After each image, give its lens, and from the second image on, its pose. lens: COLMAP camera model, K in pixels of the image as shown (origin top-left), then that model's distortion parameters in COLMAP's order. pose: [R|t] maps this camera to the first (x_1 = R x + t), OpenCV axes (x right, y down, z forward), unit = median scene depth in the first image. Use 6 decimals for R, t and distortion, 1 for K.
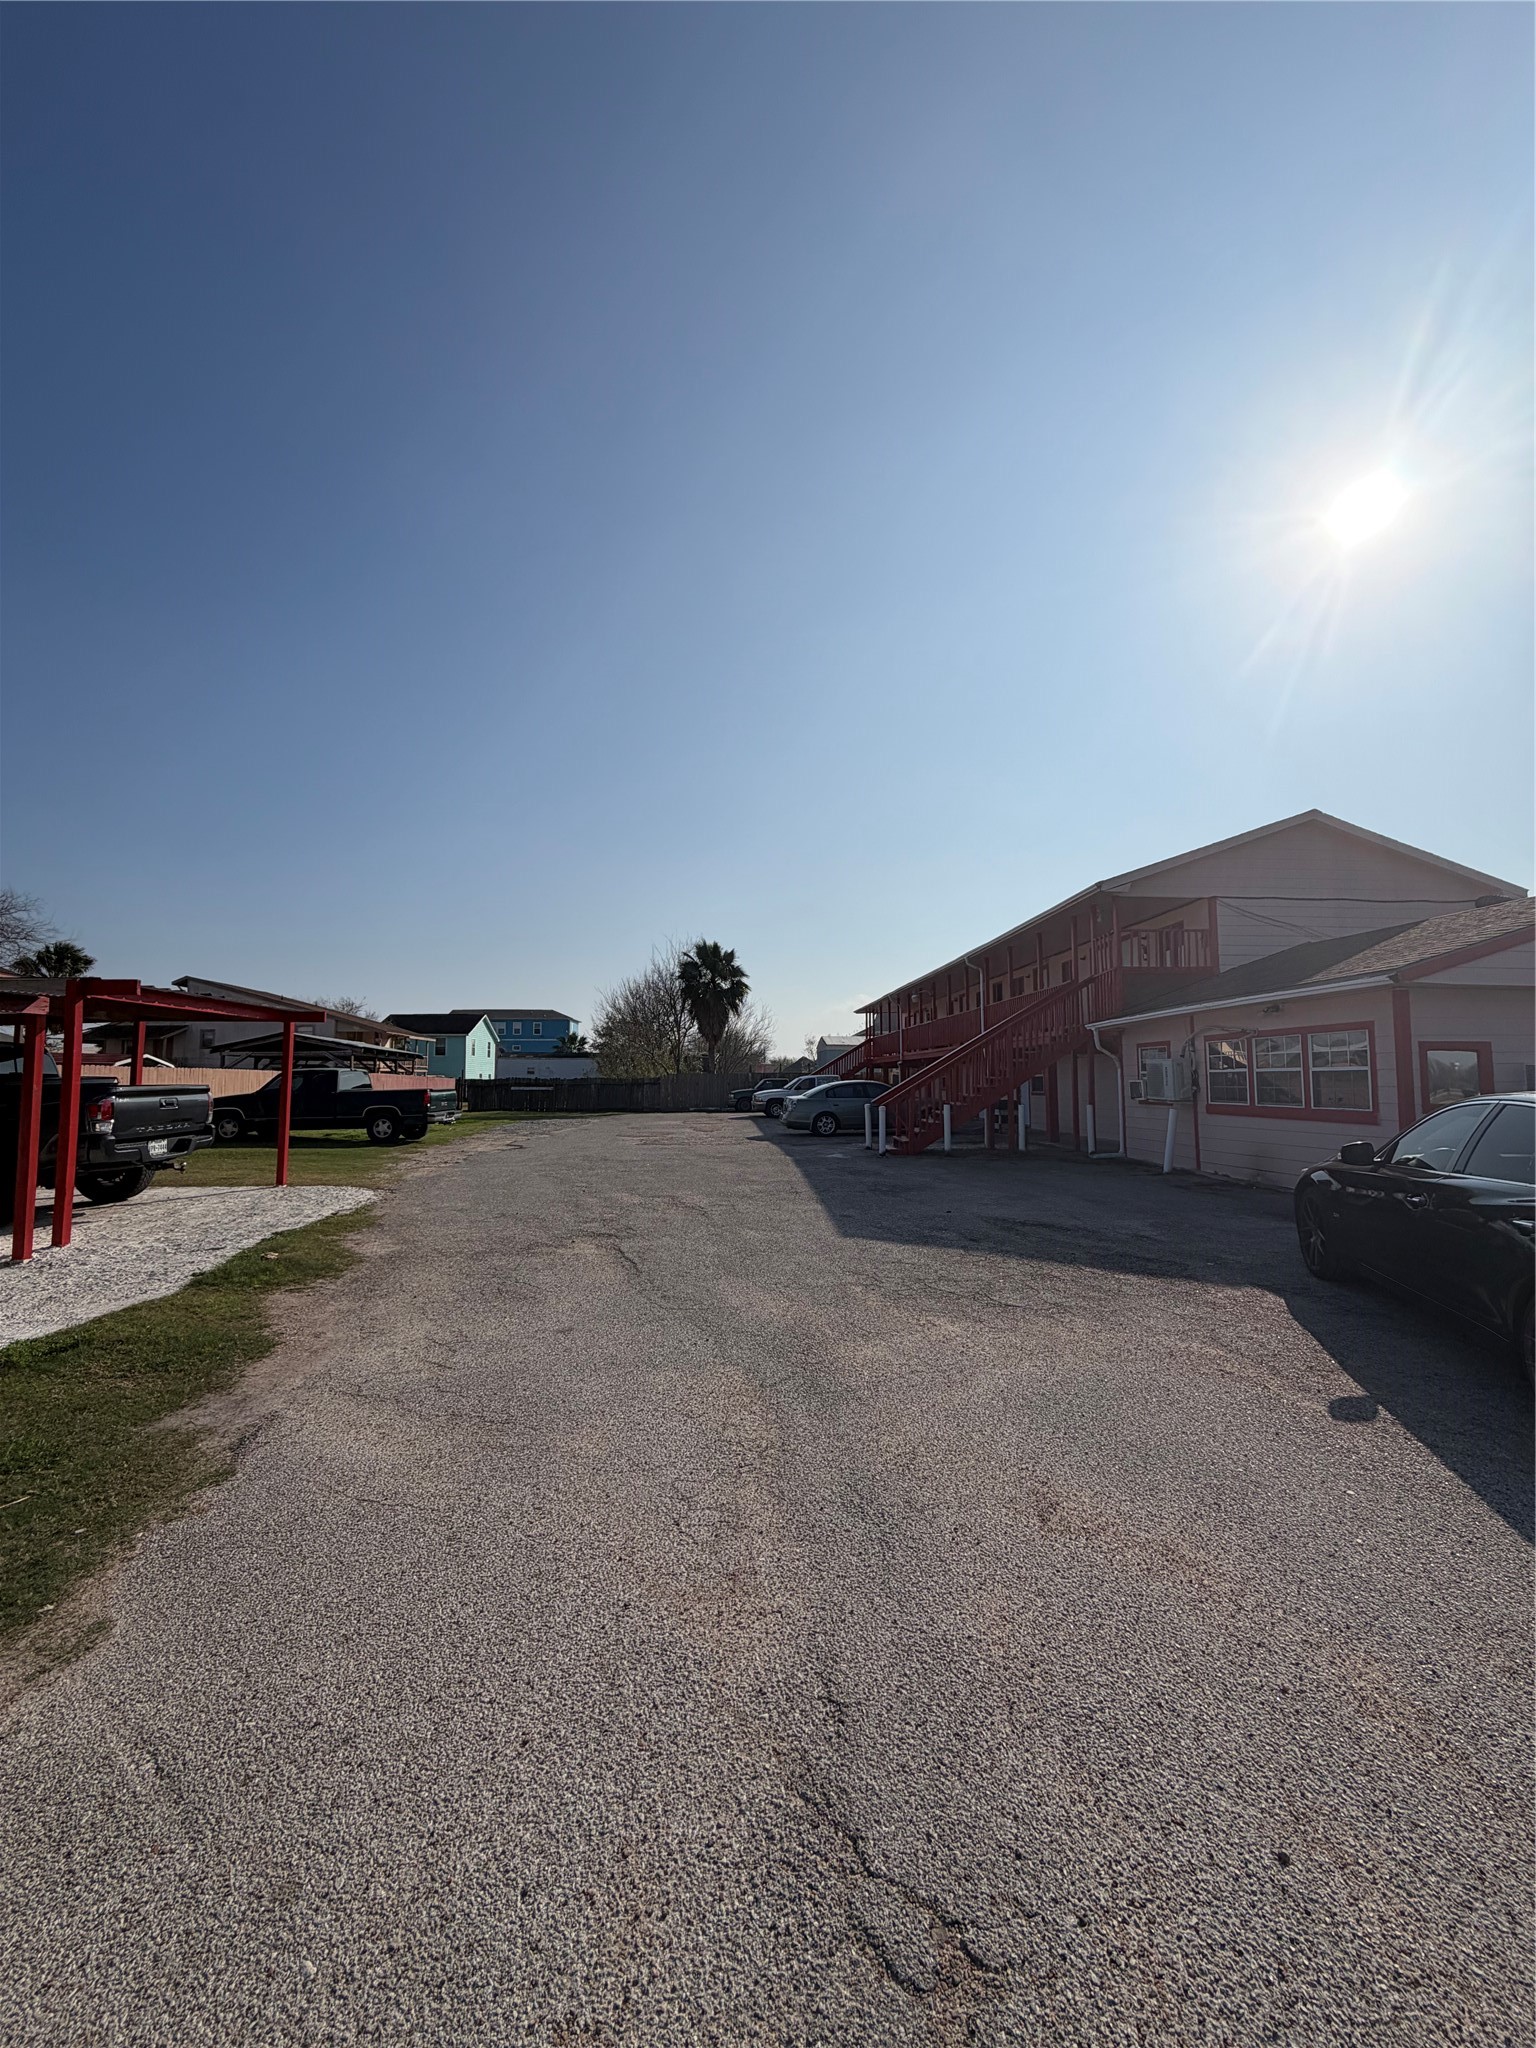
lens RADIAL K [[811.3, 0, 777.6], [0, 811.3, 1023.2], [0, 0, 1]] dist [-0.003052, 0.000379]
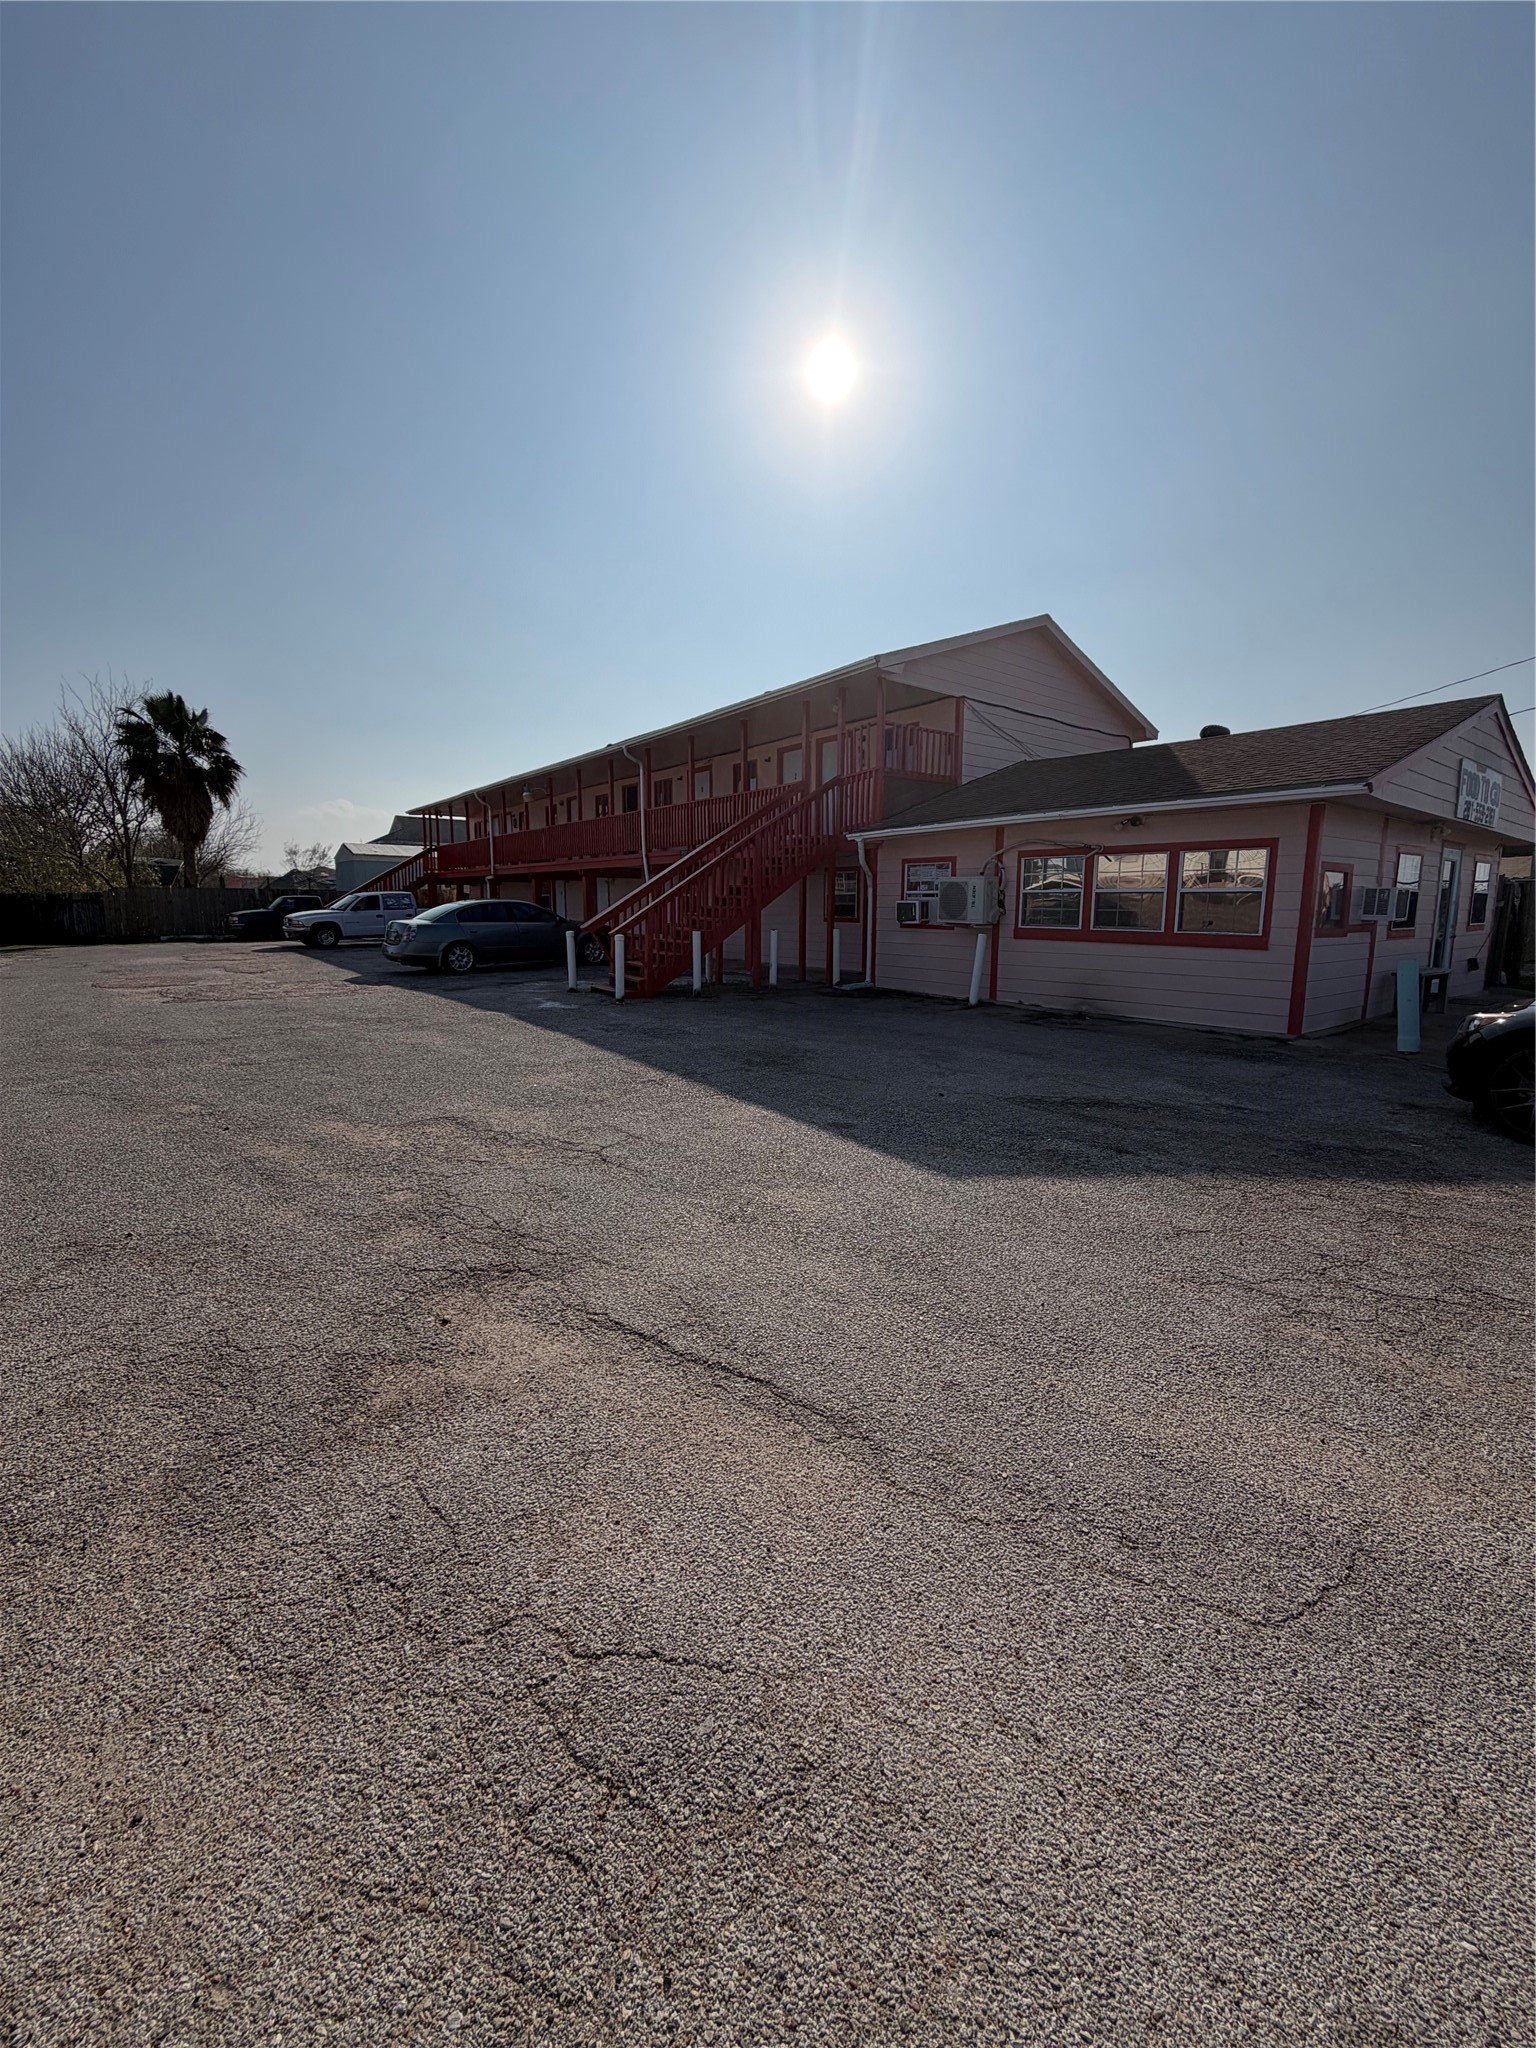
lens RADIAL K [[811.3, 0, 773.1], [0, 811.3, 1029.8], [0, 0, 1]] dist [-0.003052, 0.000379]
pose [[0.832315, -0.077862, 0.548808, -0.161107], [-0.047448, 0.976443, 0.210492, 0.026150], [-0.552269, -0.201235, 0.809014, 0.313441]]
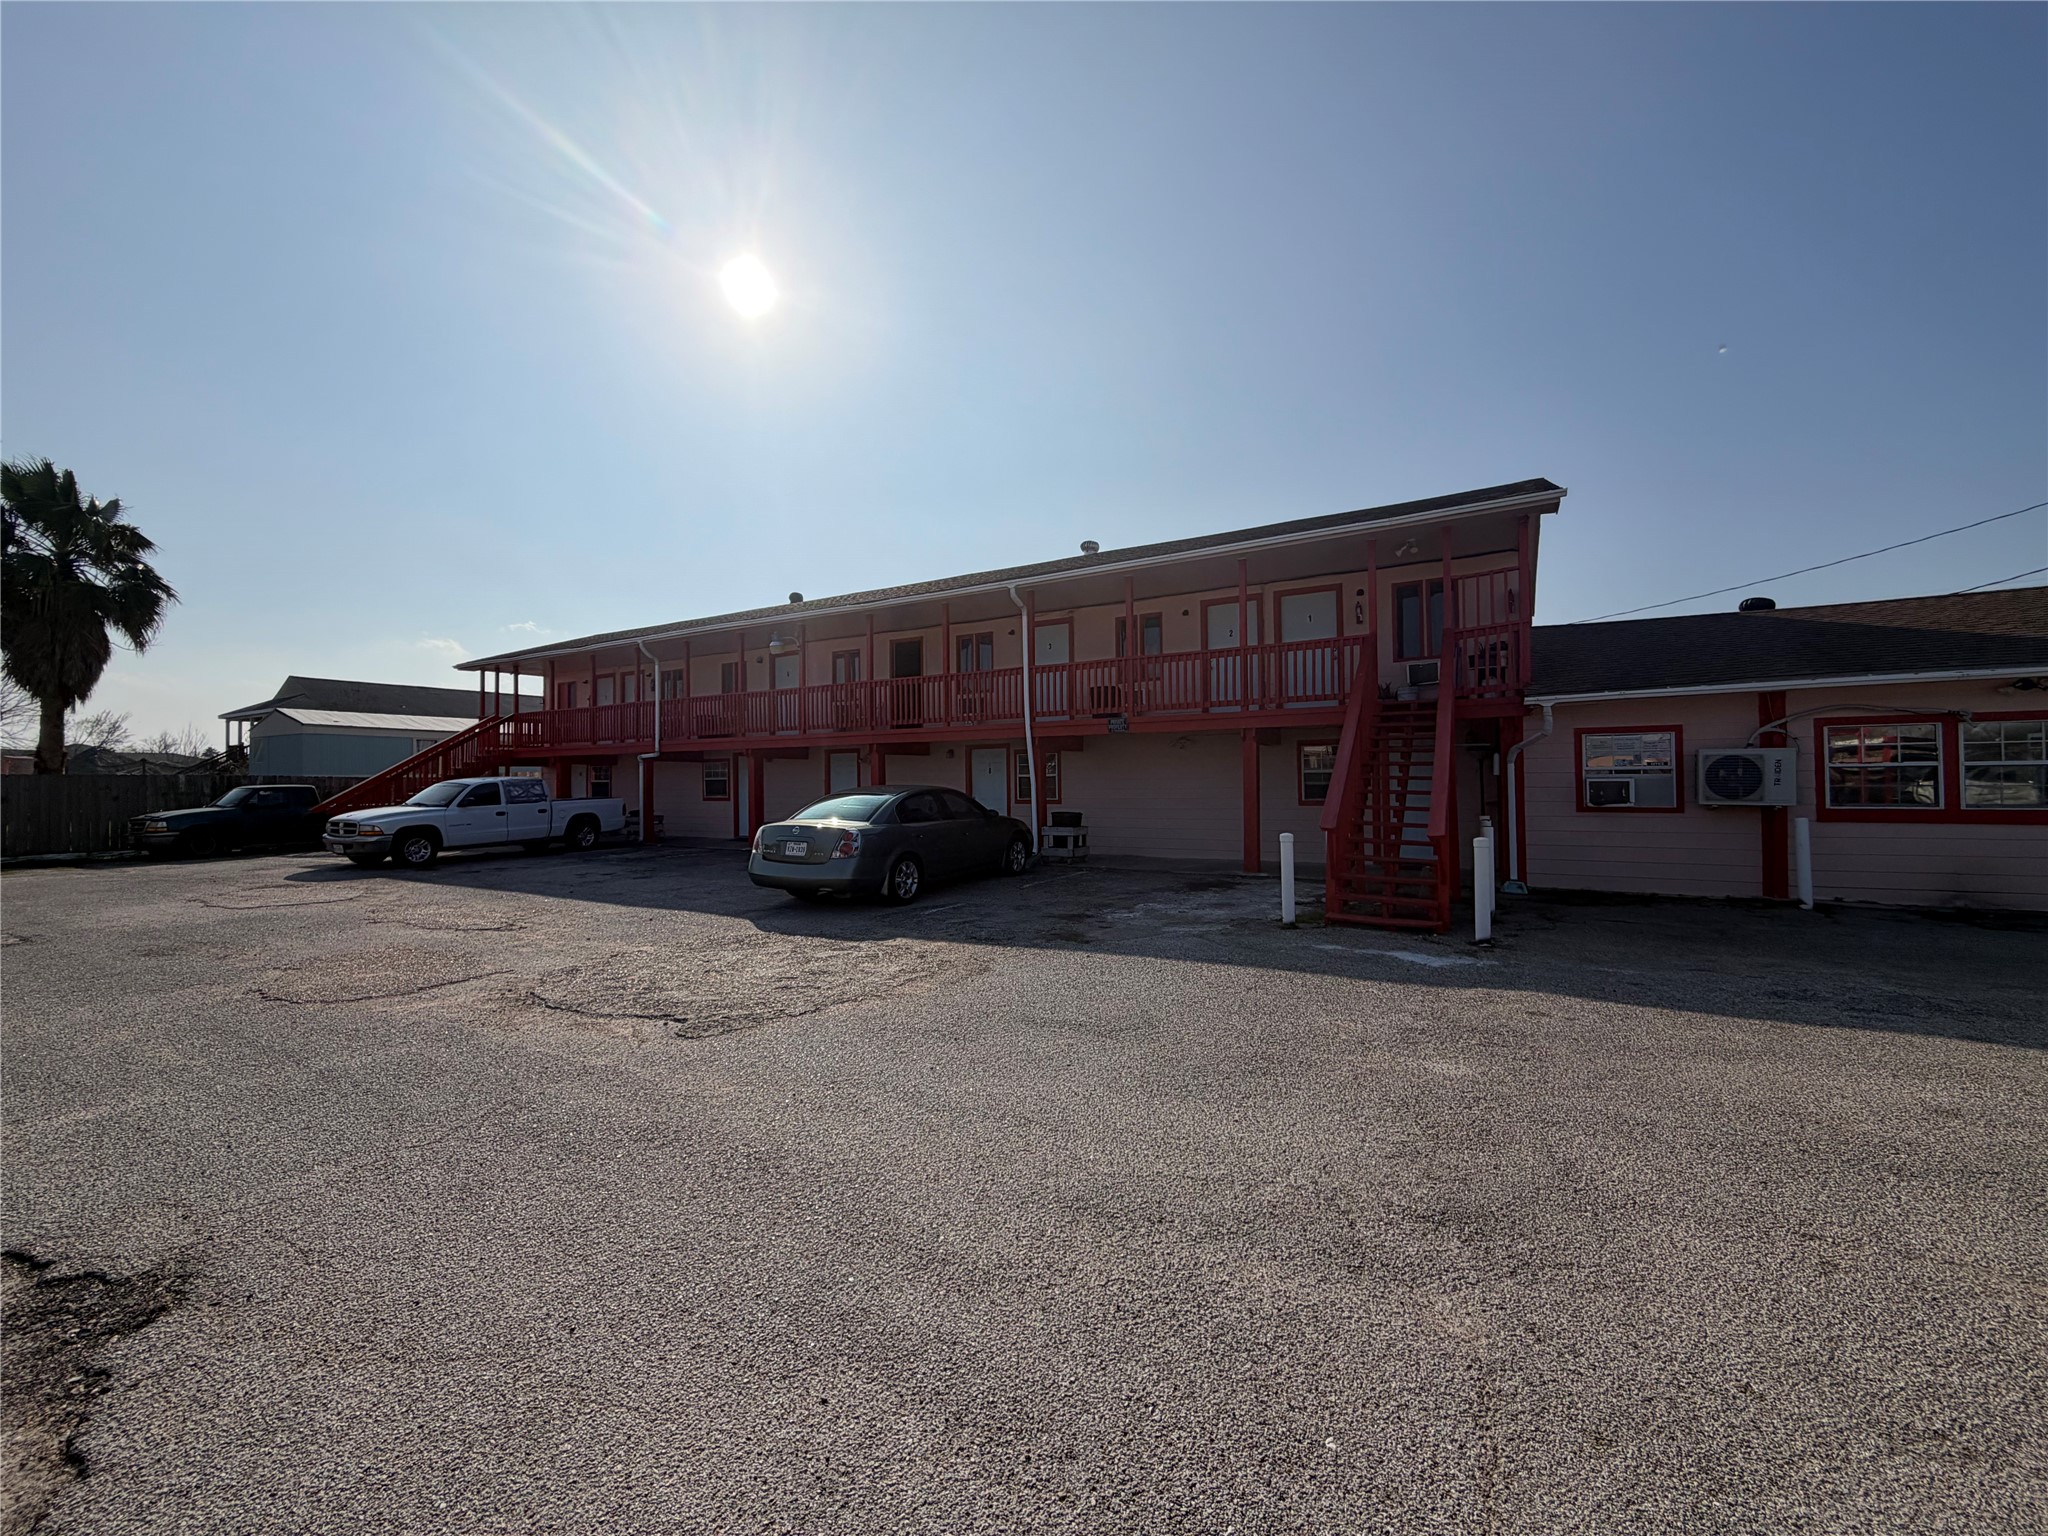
lens RADIAL K [[811.3, 0, 1018.6], [0, 811.3, 764.1], [0, 0, 1]] dist [-0.003052, 0.000379]
pose [[0.565407, 0.012312, 0.824720, -0.407350], [-0.049550, 0.998590, 0.019063, 0.064263], [-0.823322, -0.051644, 0.565220, 0.949538]]
